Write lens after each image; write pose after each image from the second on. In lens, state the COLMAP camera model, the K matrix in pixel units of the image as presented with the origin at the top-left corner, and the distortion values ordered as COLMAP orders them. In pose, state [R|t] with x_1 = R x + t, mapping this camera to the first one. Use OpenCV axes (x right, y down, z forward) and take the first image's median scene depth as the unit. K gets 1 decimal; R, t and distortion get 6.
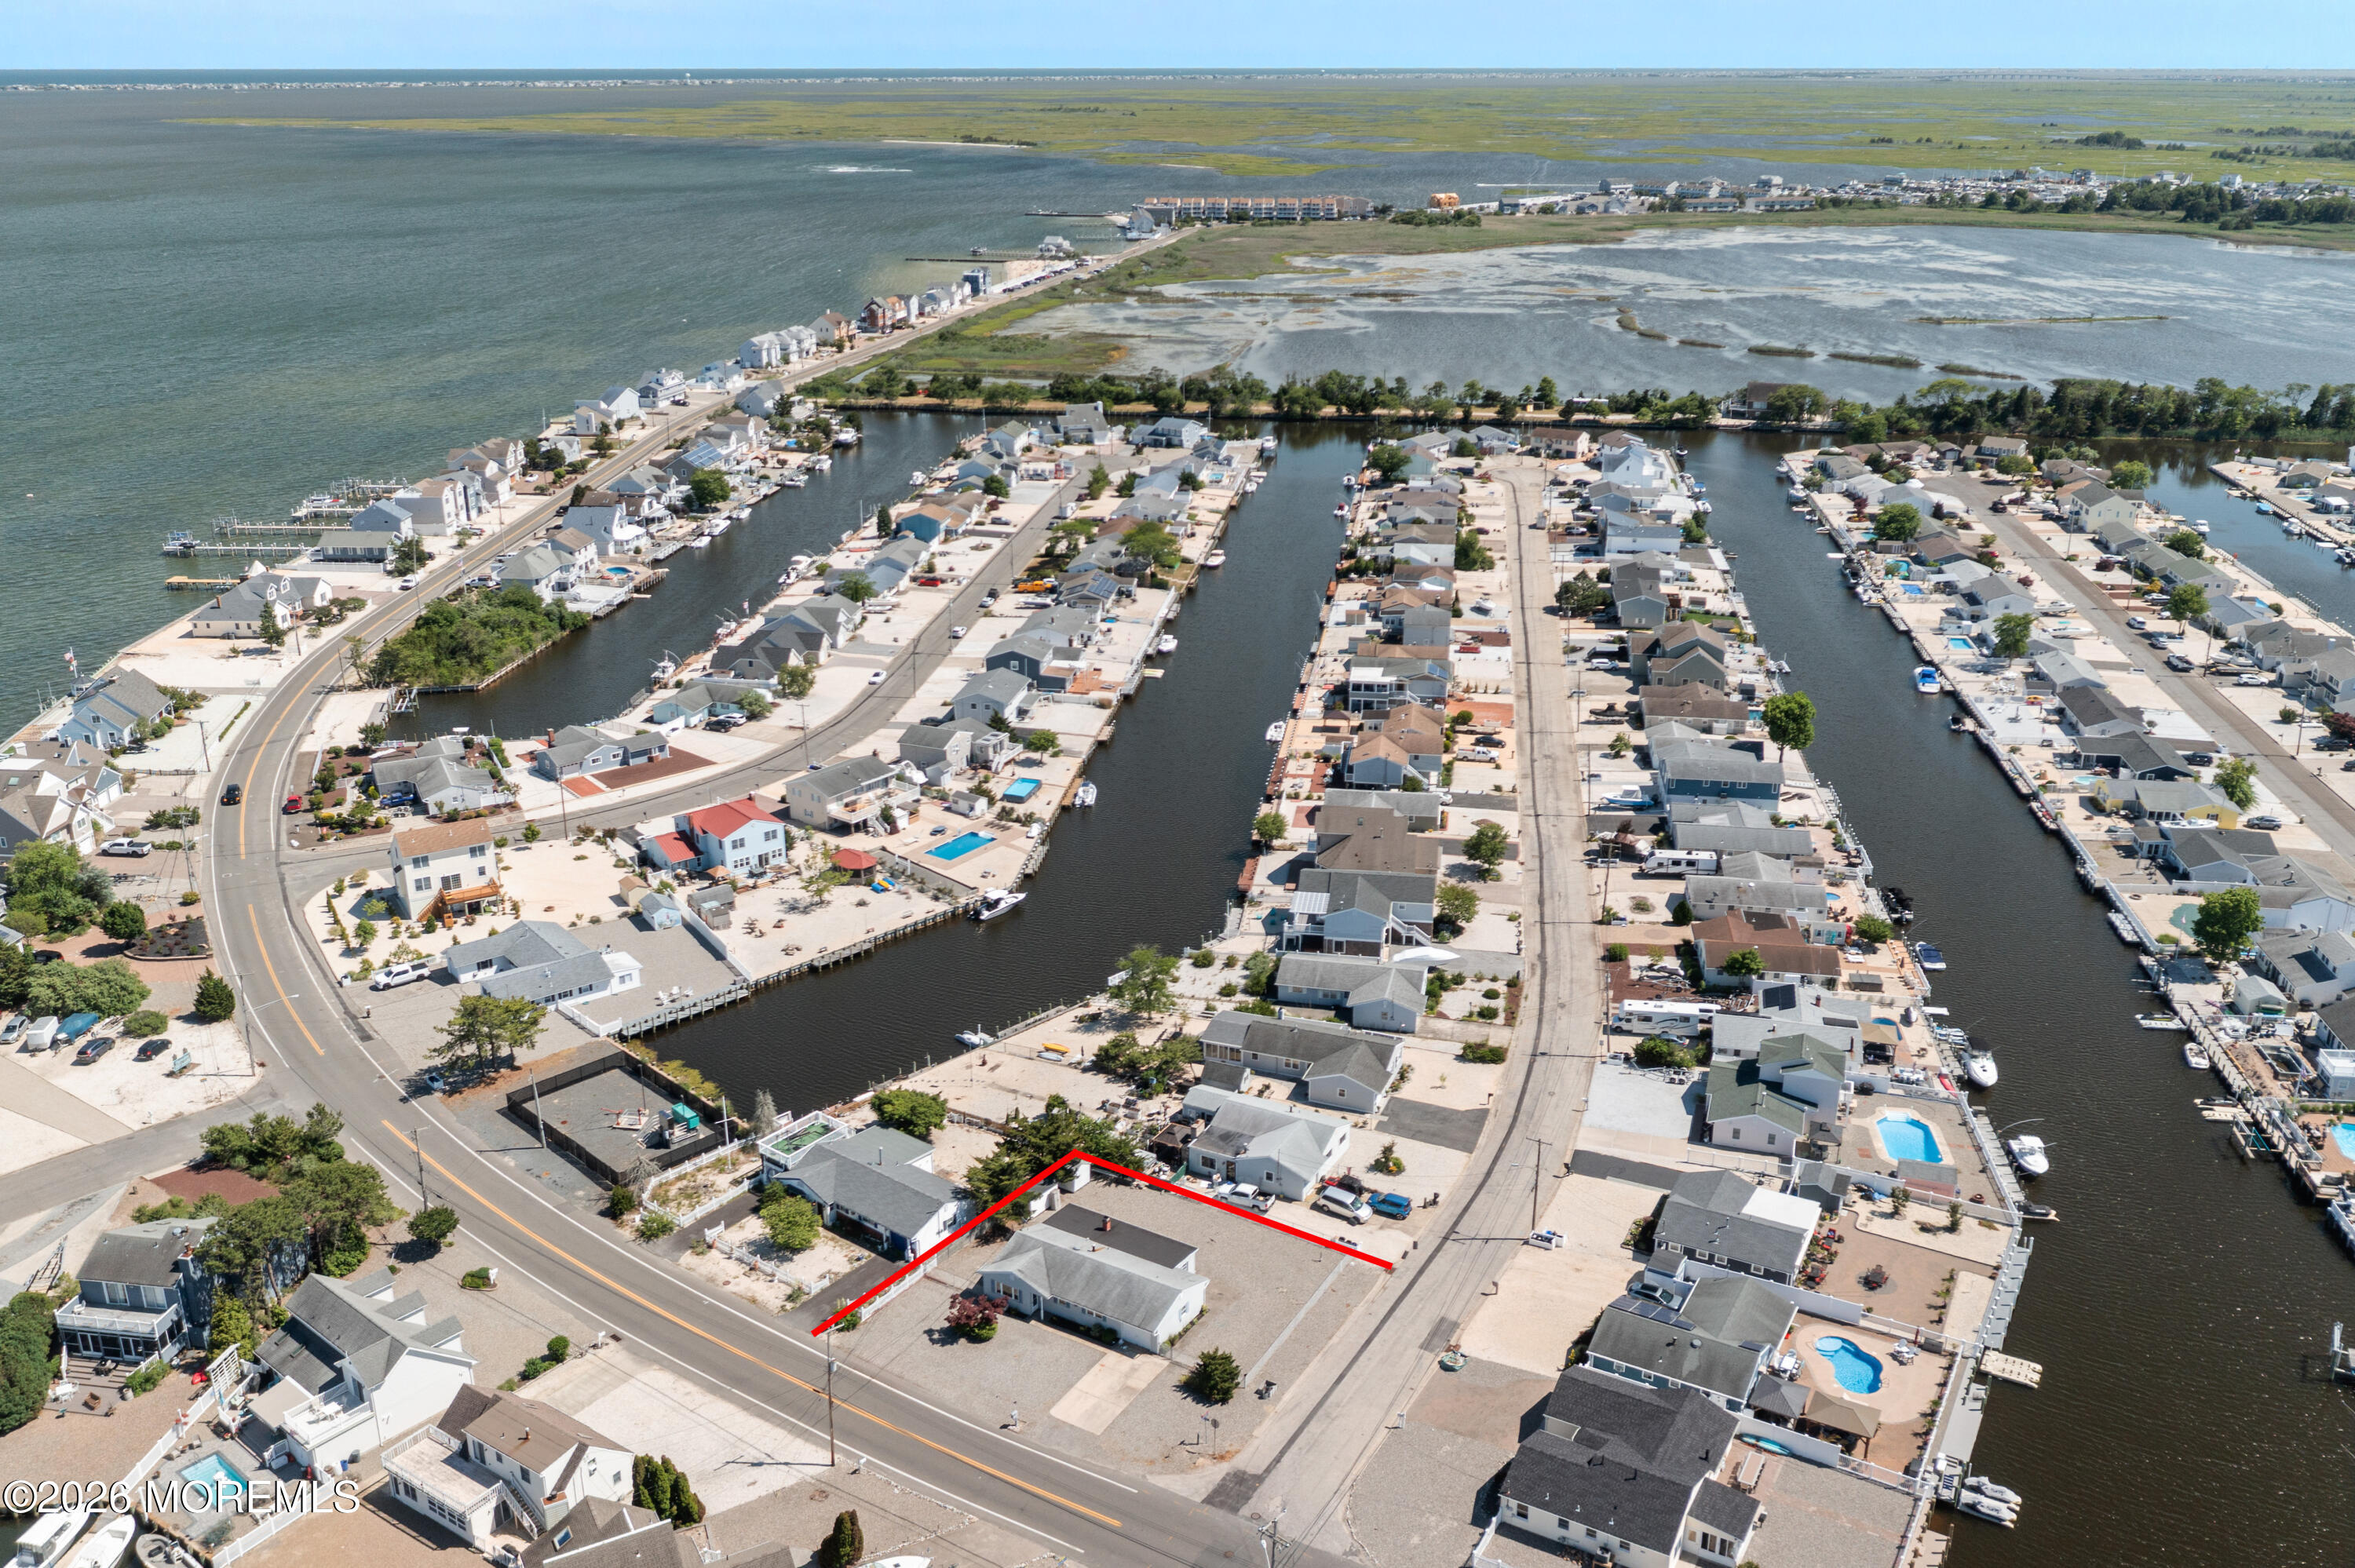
lens RADIAL K [[1934.1, 0, 1181.3], [0, 1934.1, 846.4], [0, 0, 1]] dist [0.002911, -0.004392]
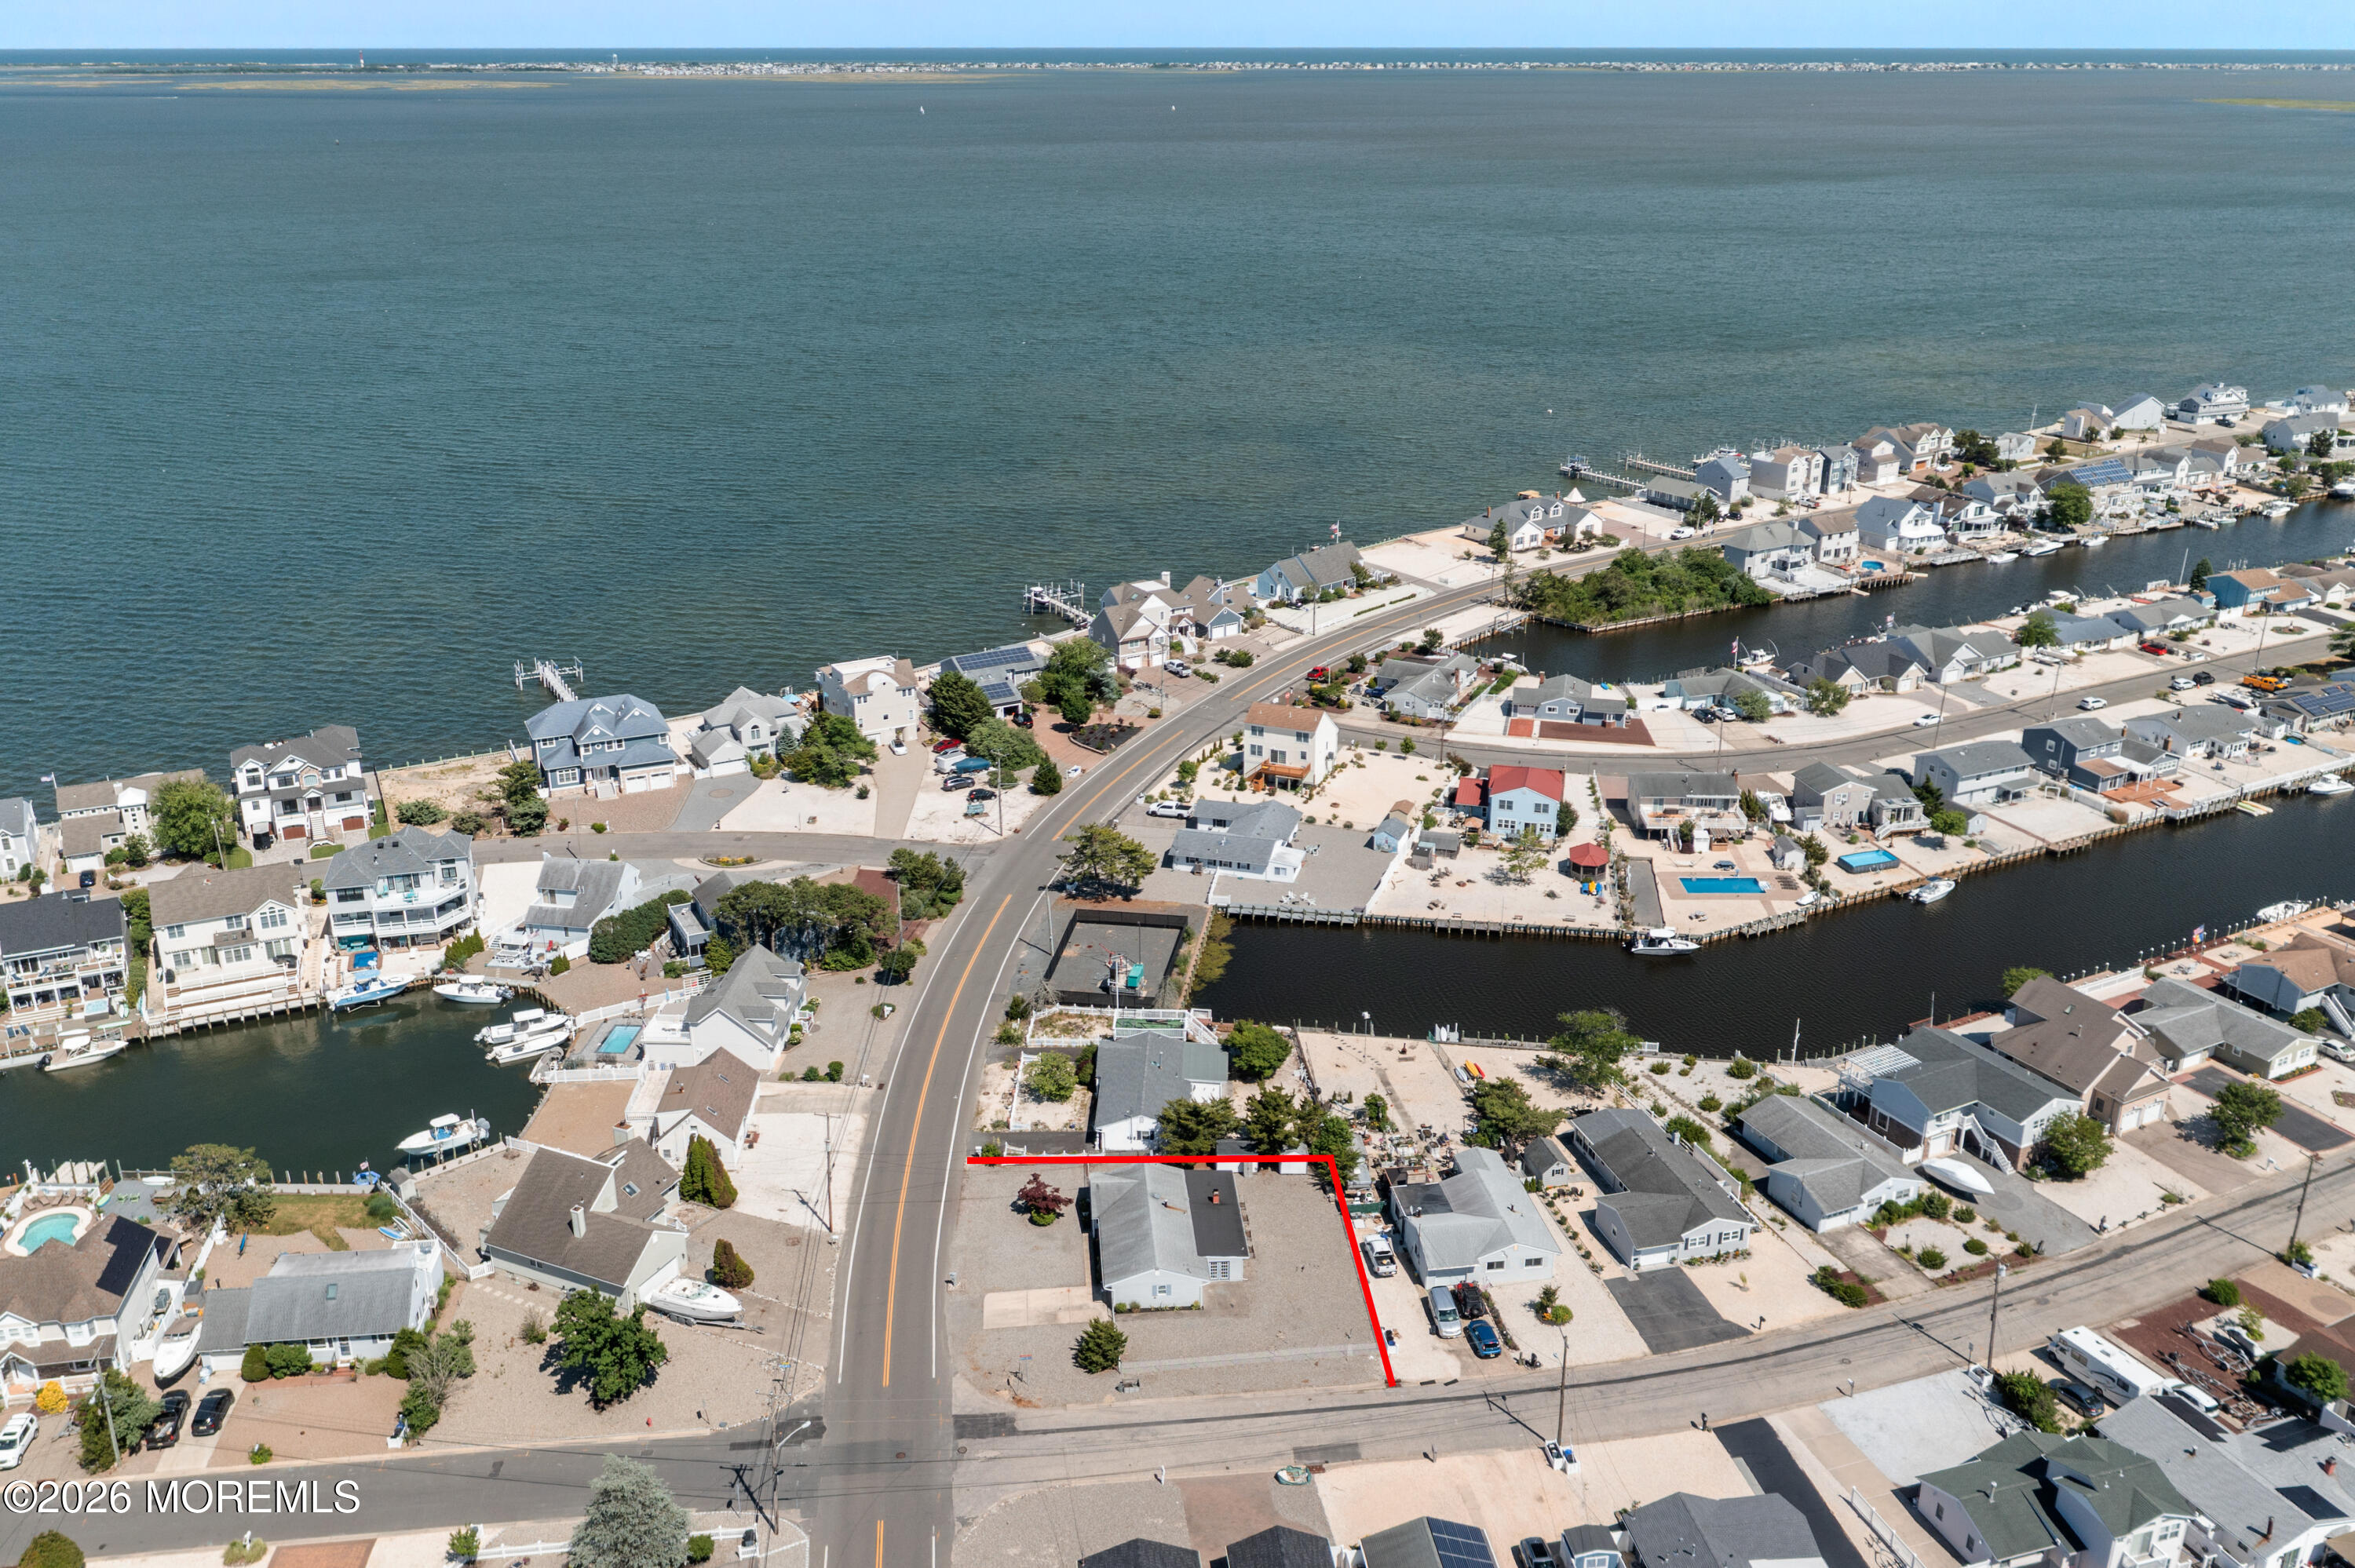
lens RADIAL K [[1965.7, 0, 1177.5], [0, 1965.7, 784.0], [0, 0, 1]] dist [-0.006008, 0.002211]
pose [[0.588076, 0.285511, -0.756737, 0.357240], [-0.303109, 0.945233, 0.121077, -0.067273], [0.749861, 0.158171, 0.642410, 0.161581]]
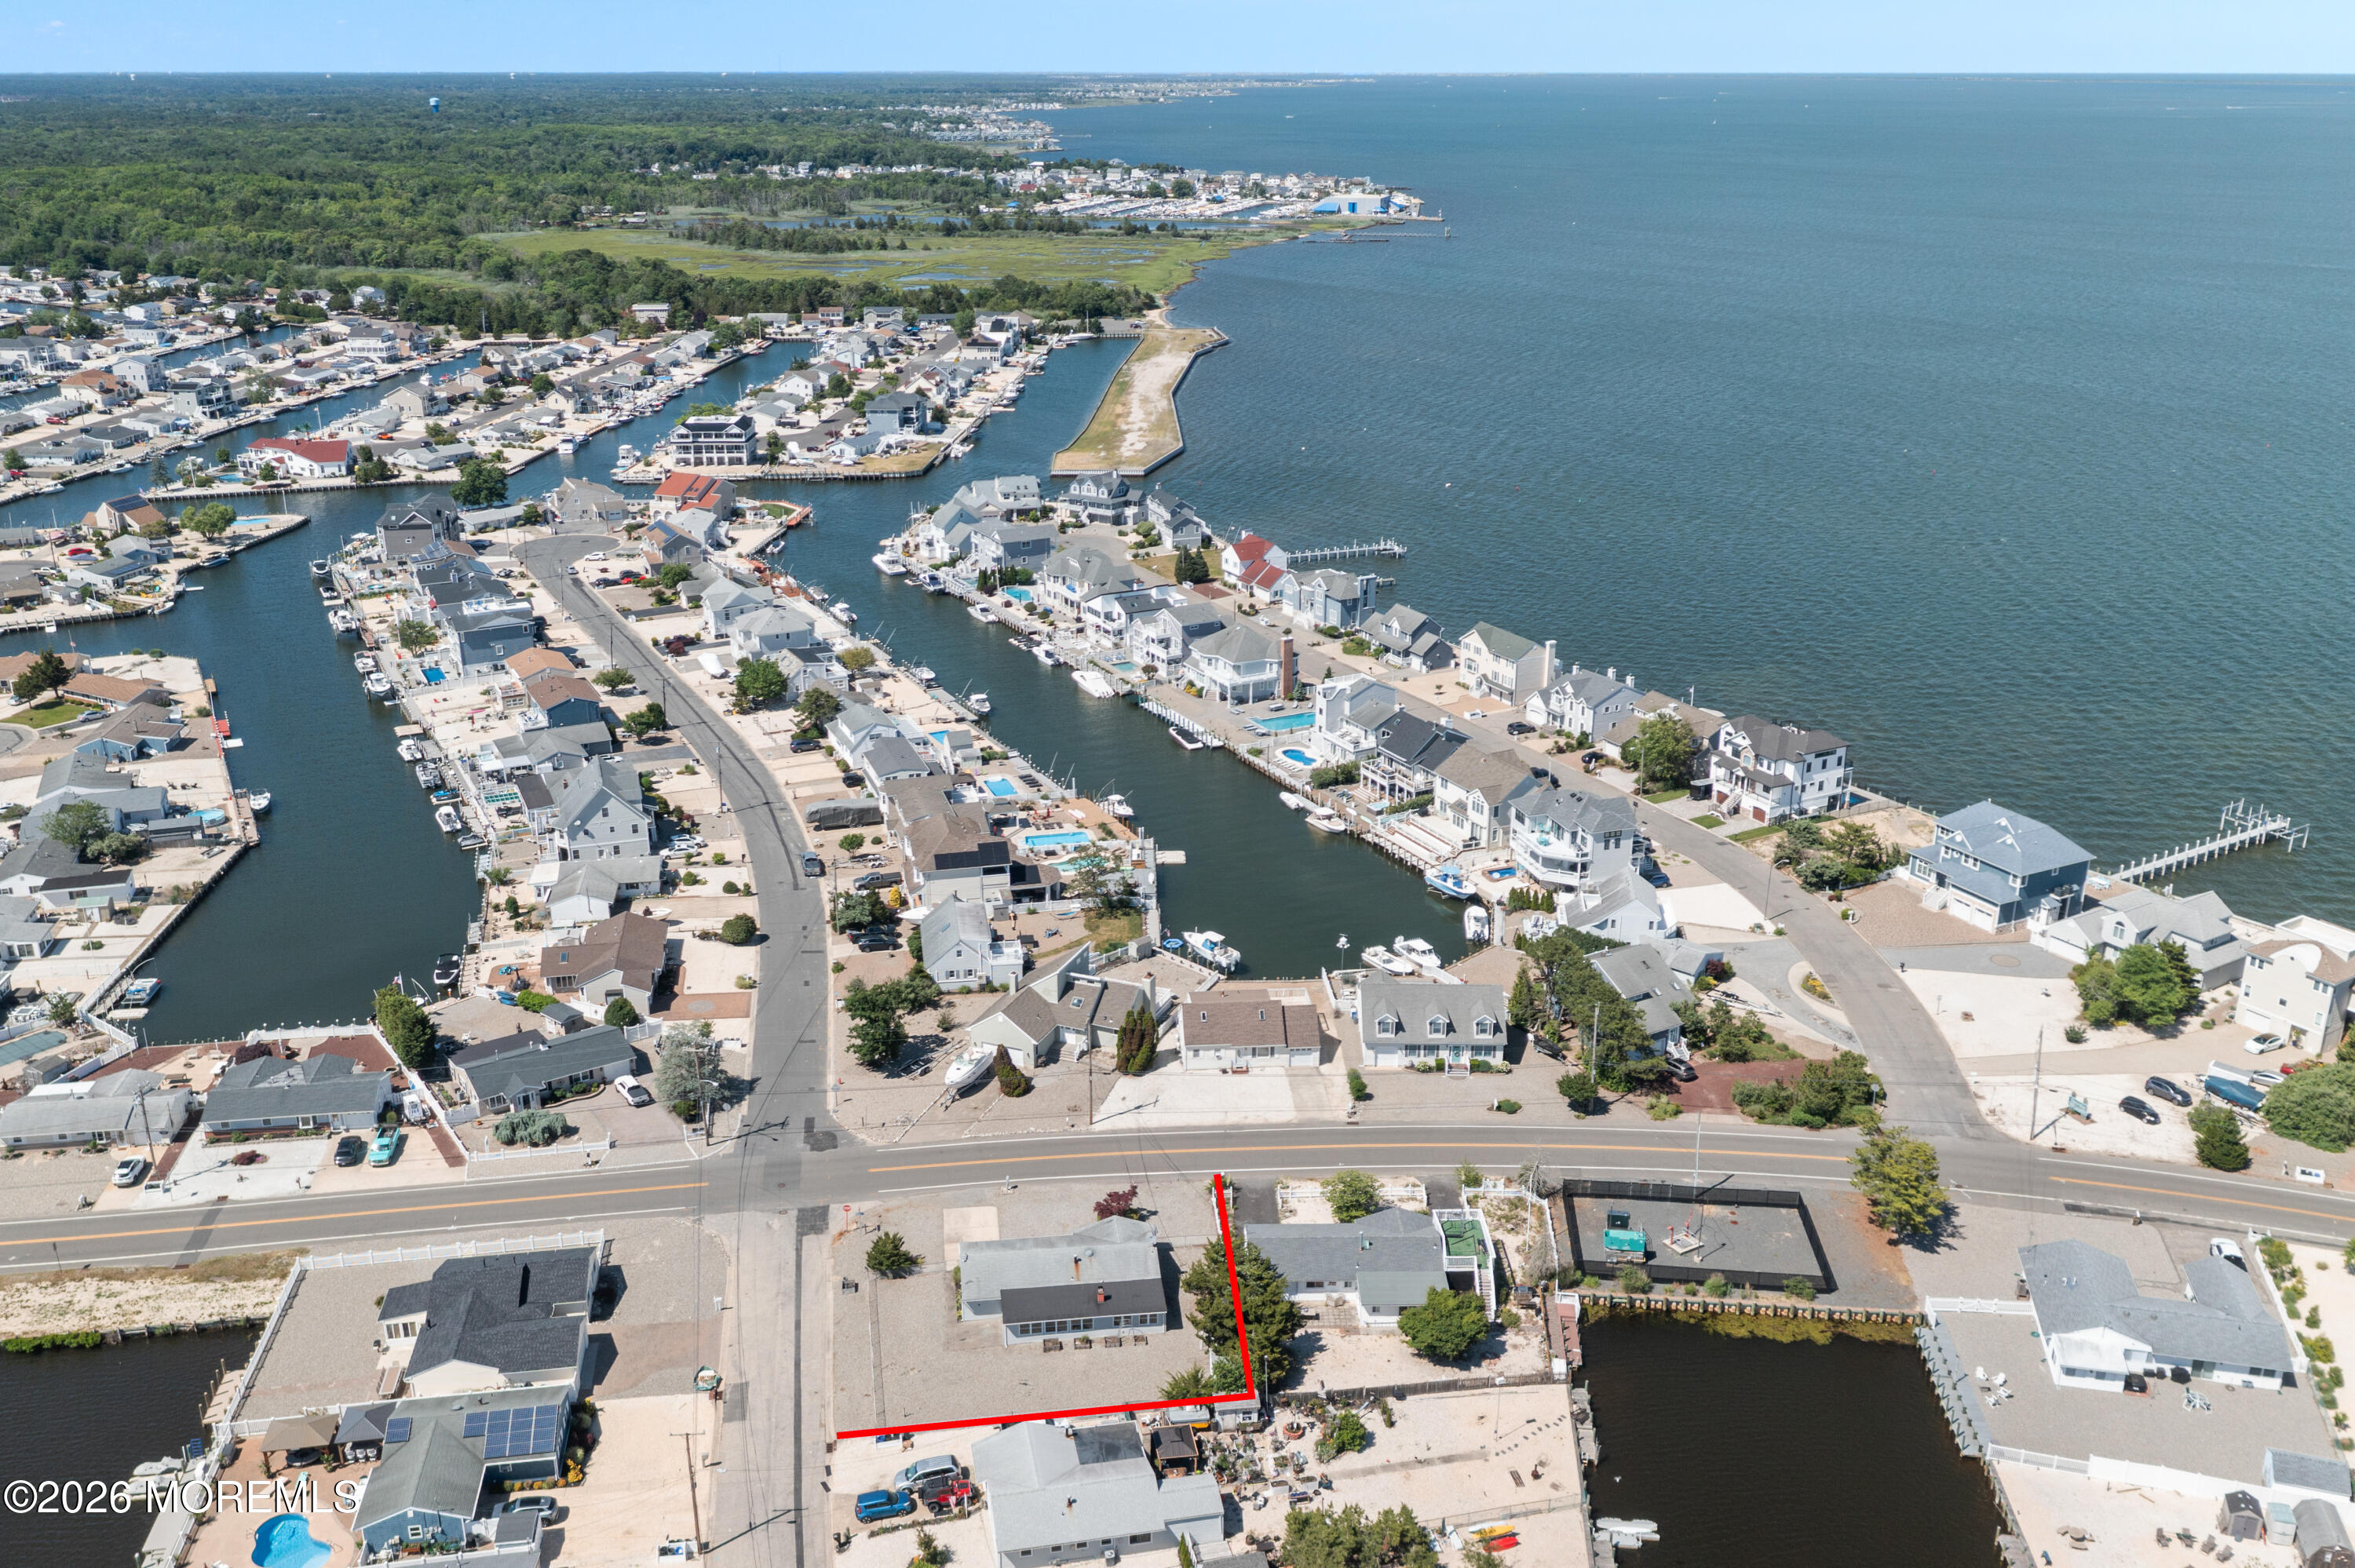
lens RADIAL K [[1950.0, 0, 1171.0], [0, 1950.0, 870.7], [0, 0, 1]] dist [-0.001362, 0.007399]
pose [[-0.780702, 0.237259, -0.578112, 0.236331], [-0.235279, 0.745445, 0.623663, -0.304558], [0.578920, 0.622912, -0.526148, 0.755085]]
